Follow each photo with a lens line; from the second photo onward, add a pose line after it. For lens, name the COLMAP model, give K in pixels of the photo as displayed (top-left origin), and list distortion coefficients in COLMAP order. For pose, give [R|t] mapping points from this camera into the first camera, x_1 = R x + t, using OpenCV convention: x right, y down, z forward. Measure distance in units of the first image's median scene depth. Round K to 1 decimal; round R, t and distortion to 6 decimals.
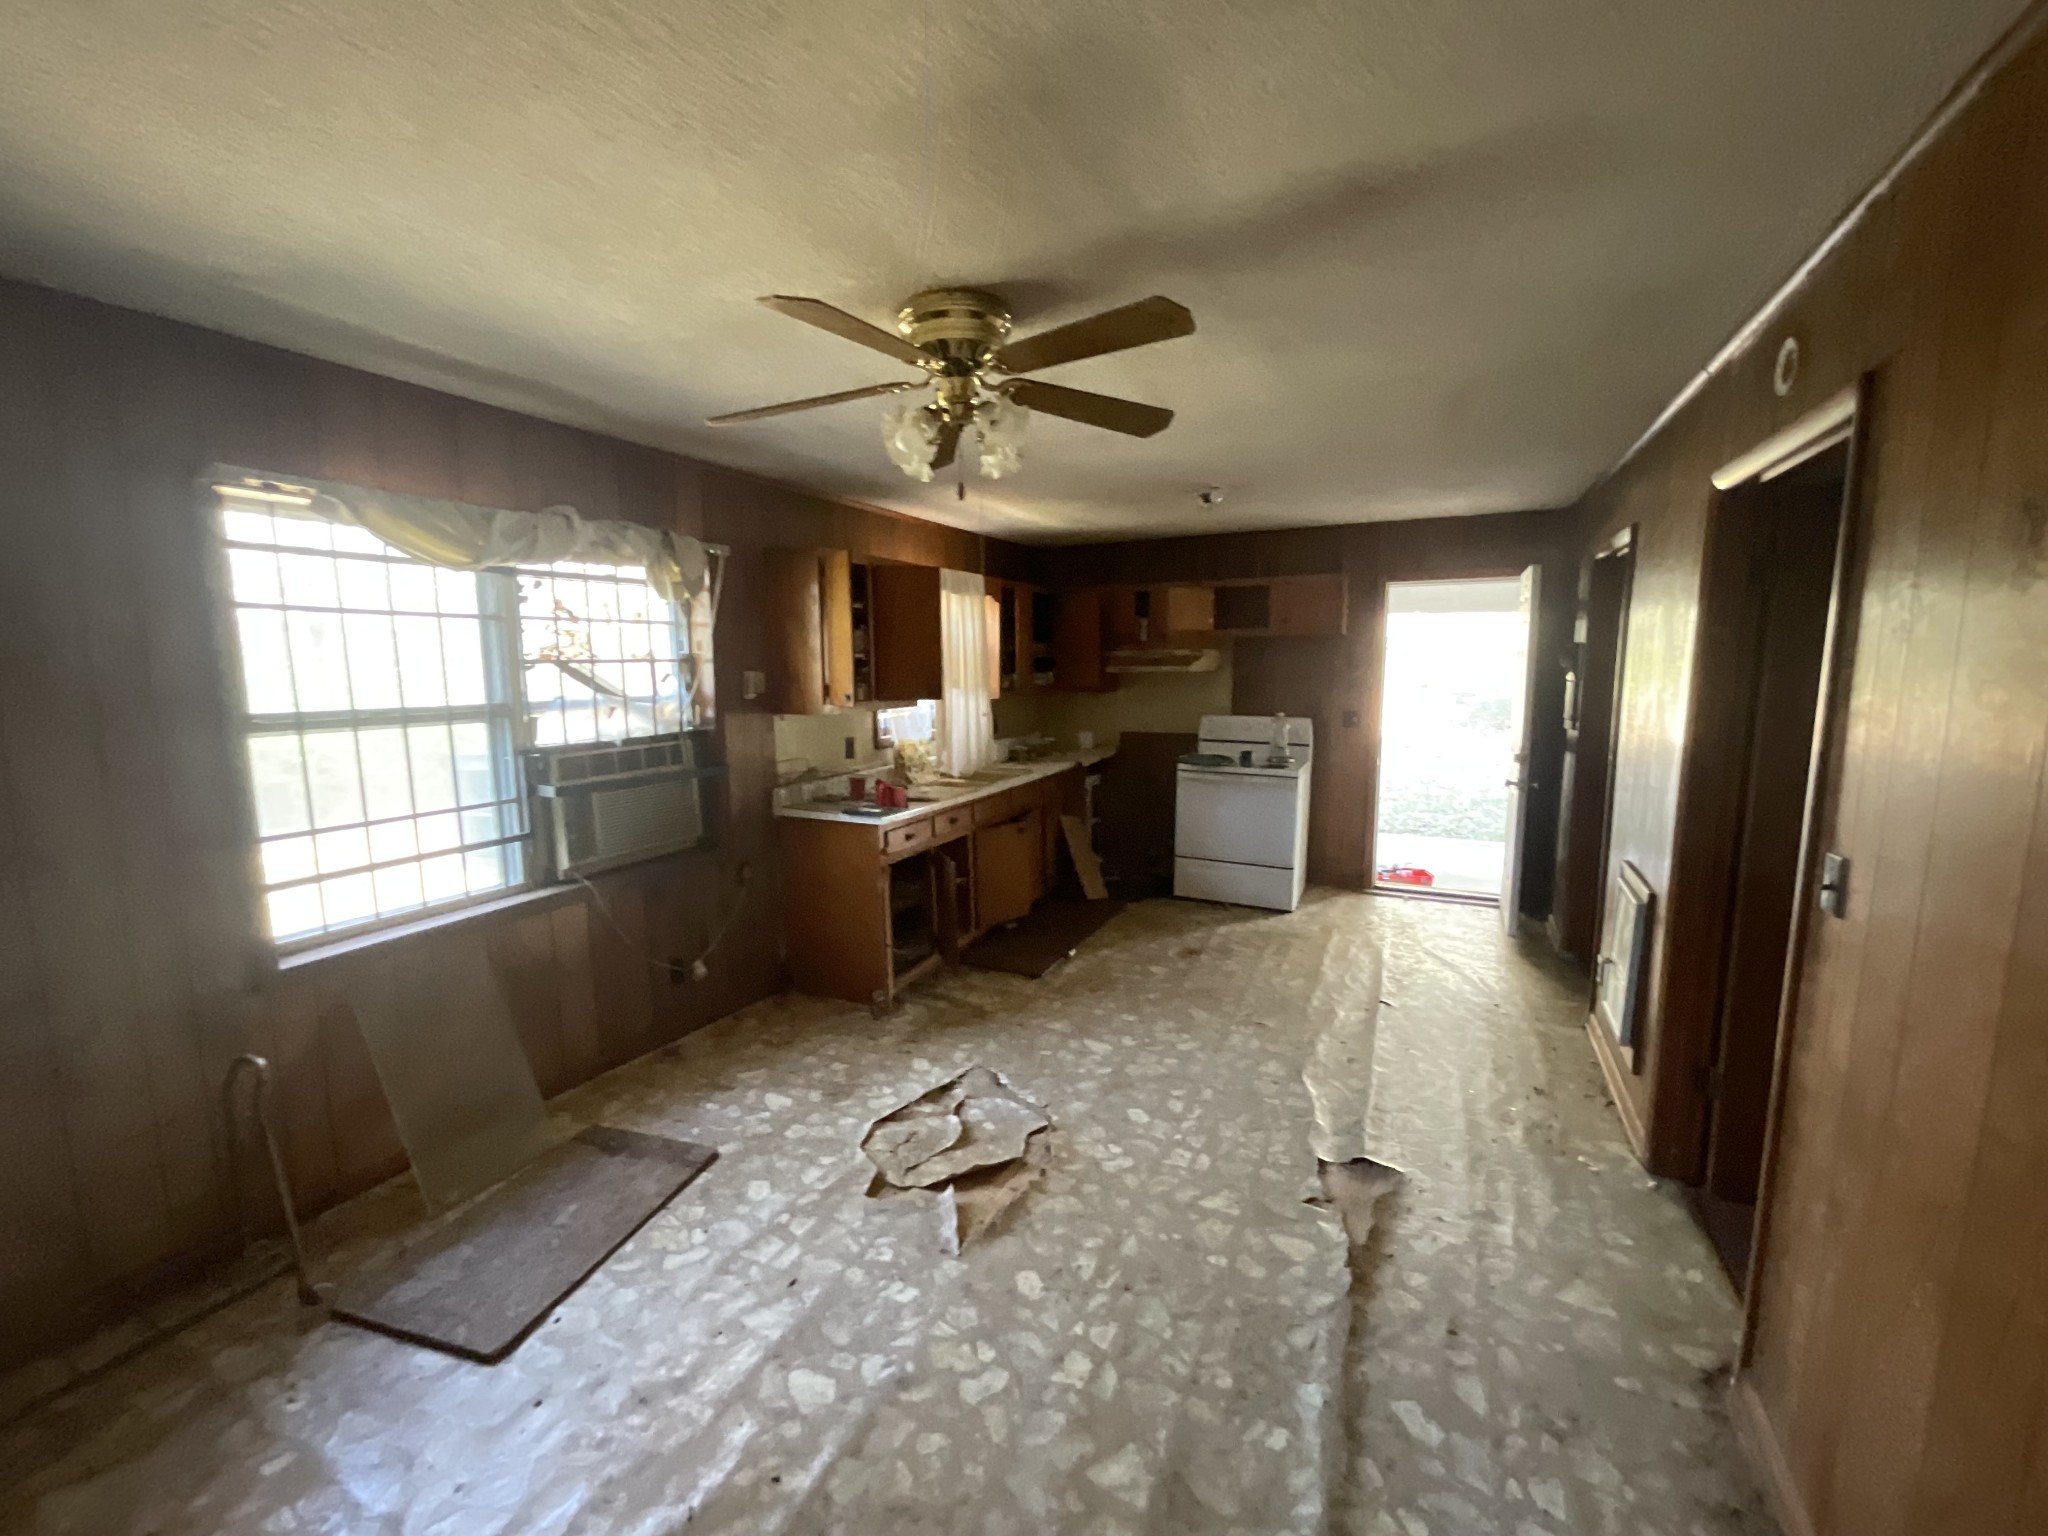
lens RADIAL K [[822.0, 0, 1025.3], [0, 822.0, 772.4], [0, 0, 1]] dist [0.003238, -0.002709]
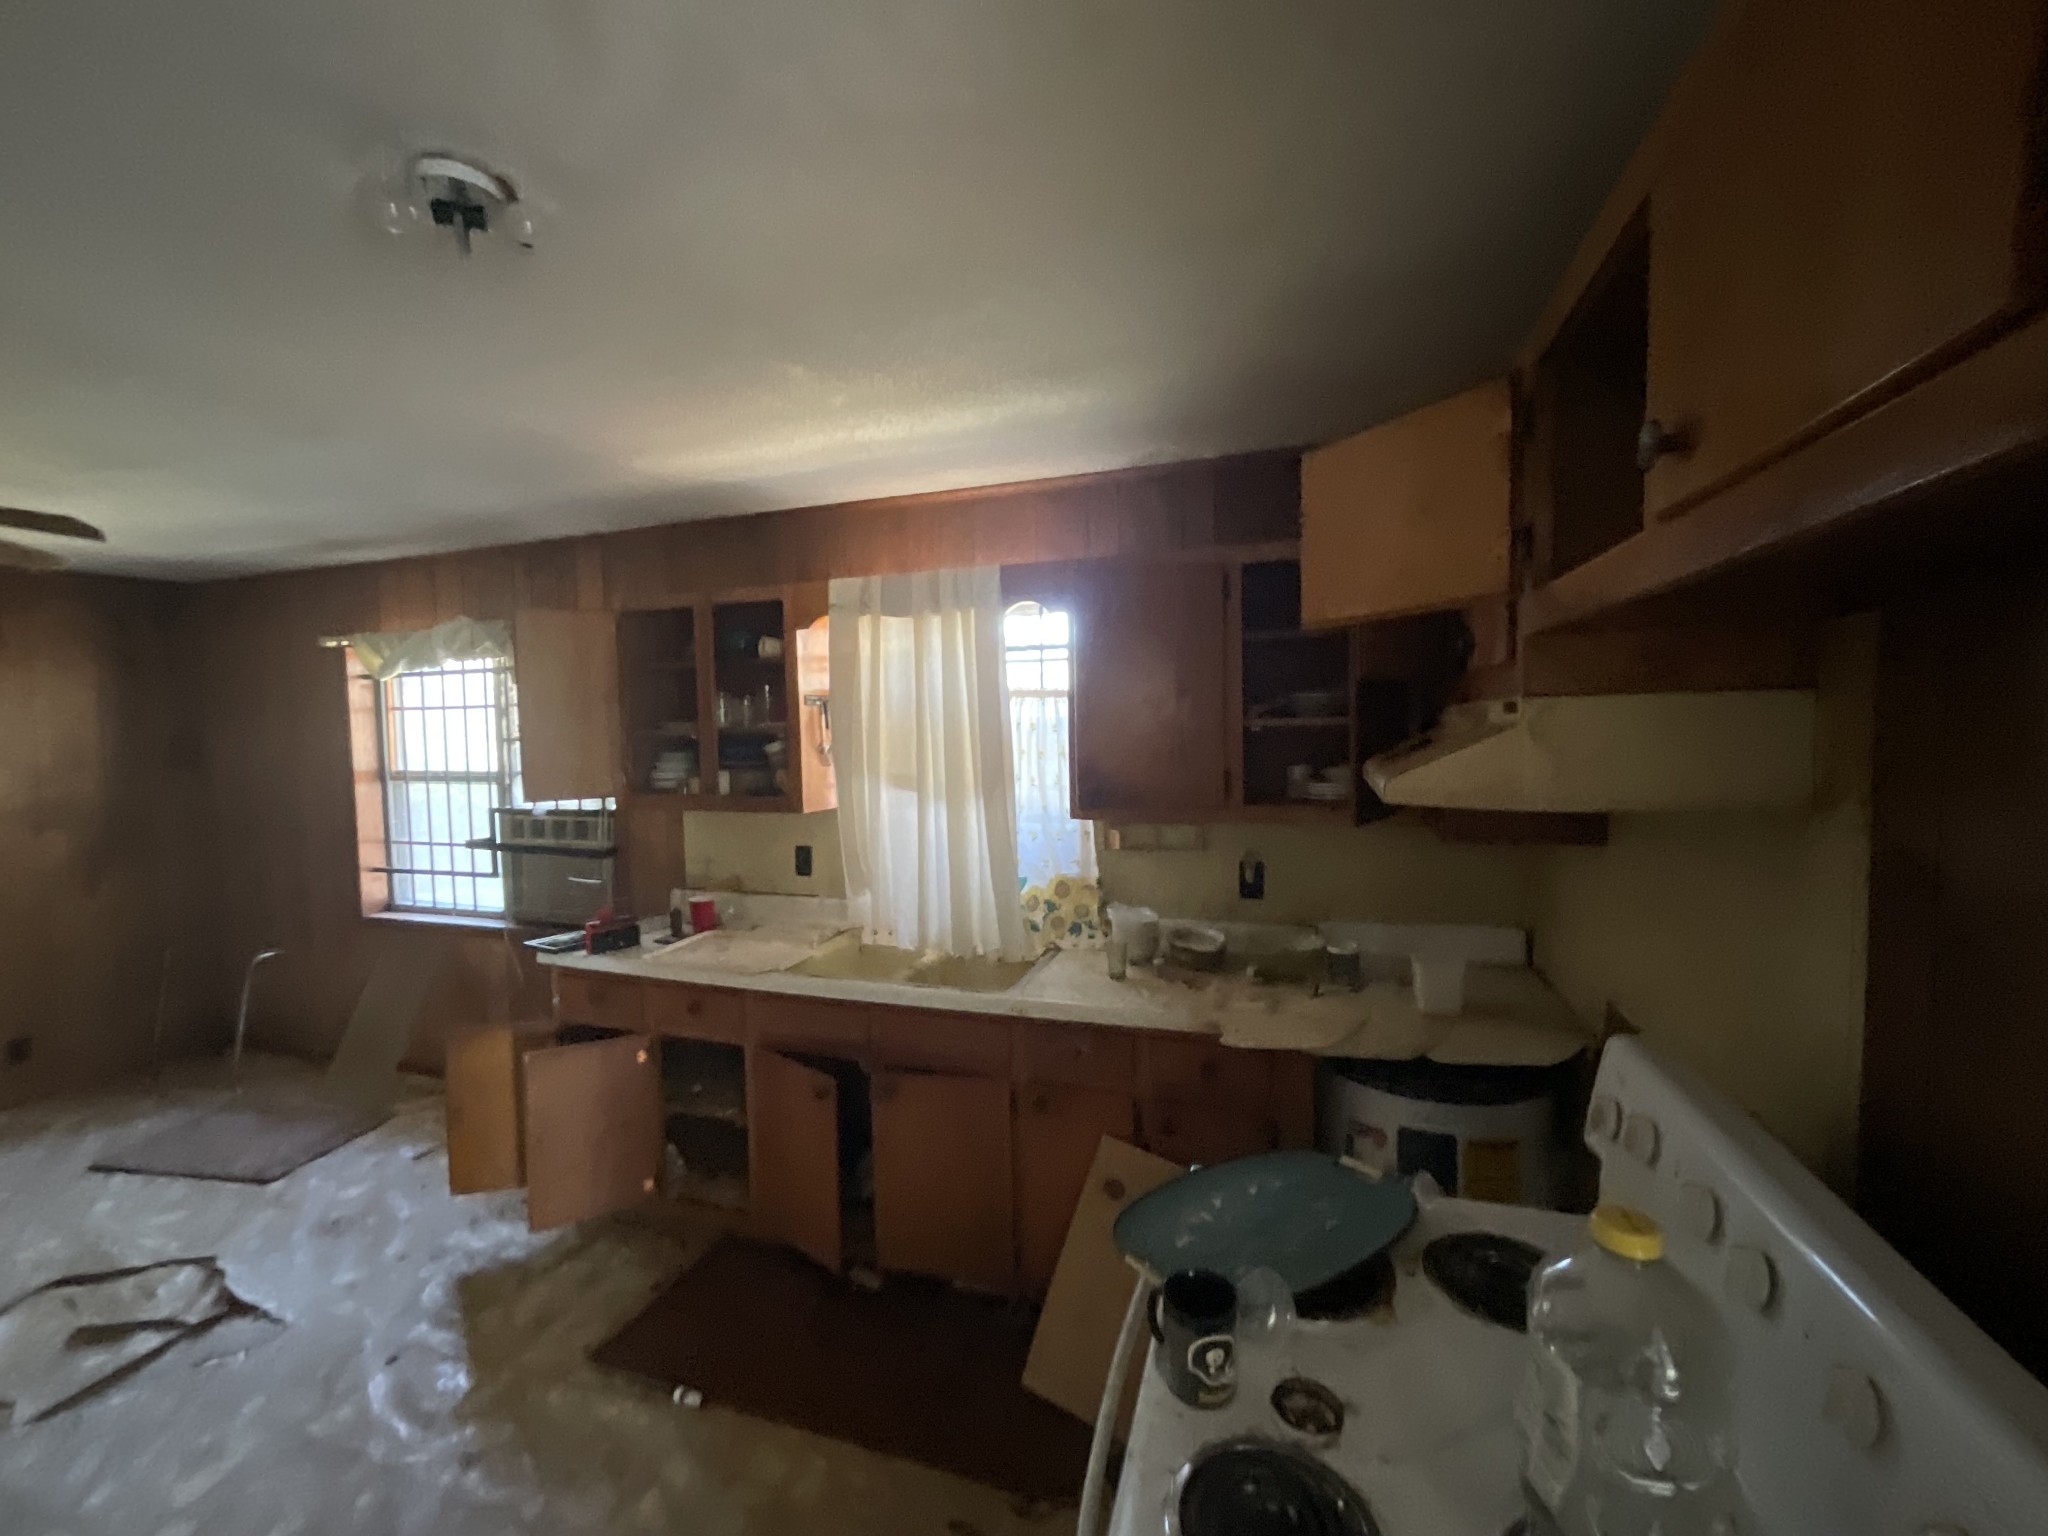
lens RADIAL K [[822.0, 0, 1017.3], [0, 822.0, 772.3], [0, 0, 1]] dist [0.003238, -0.002709]
pose [[0.129834, 0.065712, -0.989356, 0.645815], [-0.117765, 0.991761, 0.050418, -0.208338], [0.984517, 0.109965, 0.136503, 1.387163]]
